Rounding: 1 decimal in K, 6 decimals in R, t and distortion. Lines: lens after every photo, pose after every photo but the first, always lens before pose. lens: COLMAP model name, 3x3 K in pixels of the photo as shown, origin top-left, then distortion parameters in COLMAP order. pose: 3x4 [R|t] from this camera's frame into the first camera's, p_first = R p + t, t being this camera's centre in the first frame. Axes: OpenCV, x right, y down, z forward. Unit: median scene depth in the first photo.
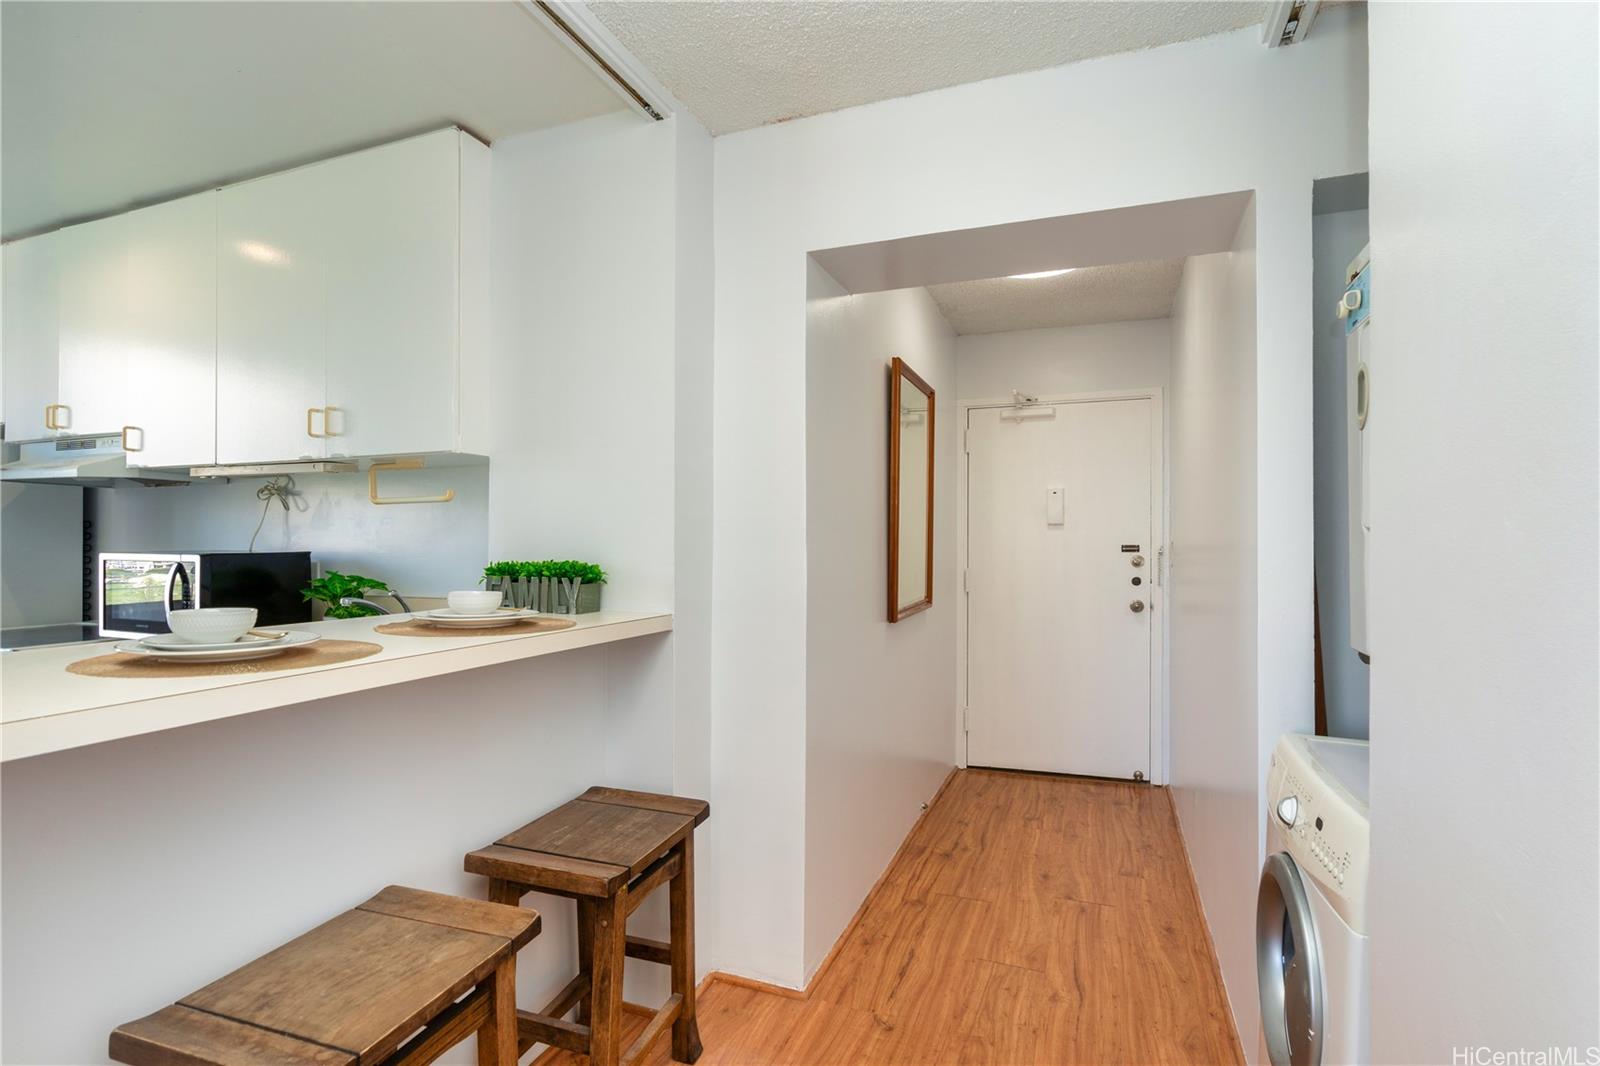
lens RADIAL K [[855.3, 0, 802.4], [0, 855.3, 553.3], [0, 0, 1]] dist [0.000825, 0.002845]
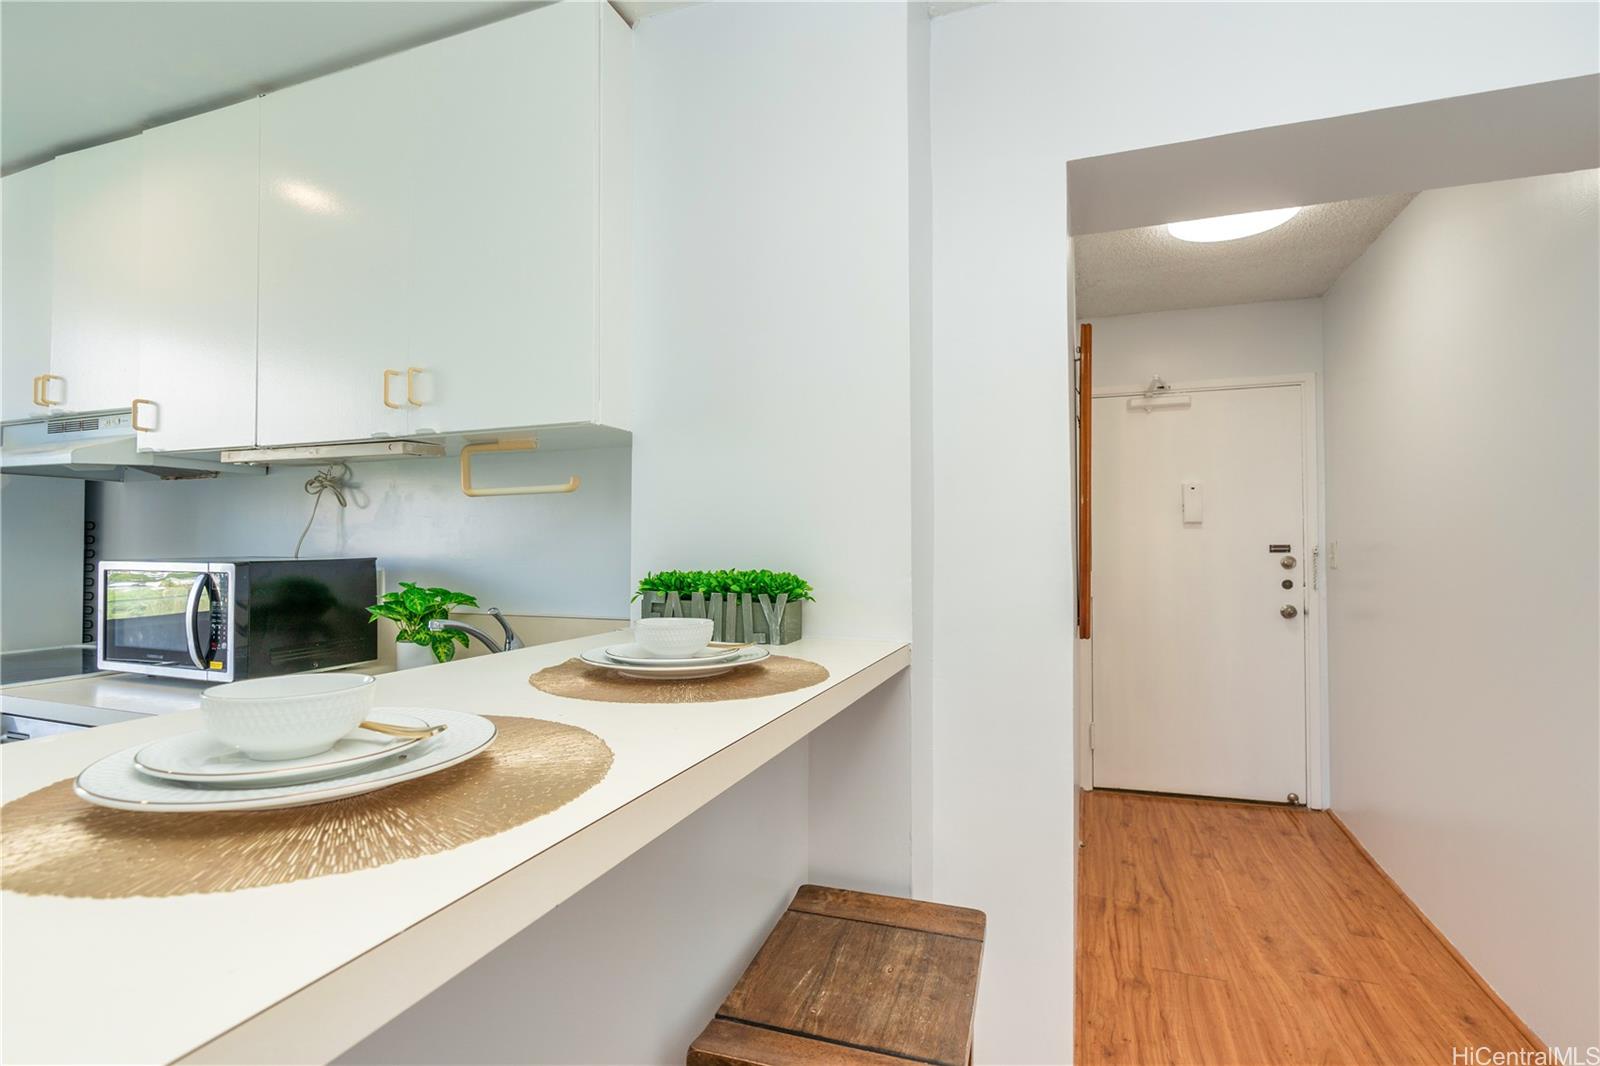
lens RADIAL K [[750.6, 0, 798.9], [0, 750.6, 540.2], [0, 0, 1]] dist [-0.000062, 0.000774]
pose [[0.998859, -0.004002, 0.047592, -0.215257], [0.004794, 0.999852, -0.016538, -0.004838], [-0.047519, 0.016747, 0.998730, 0.284146]]
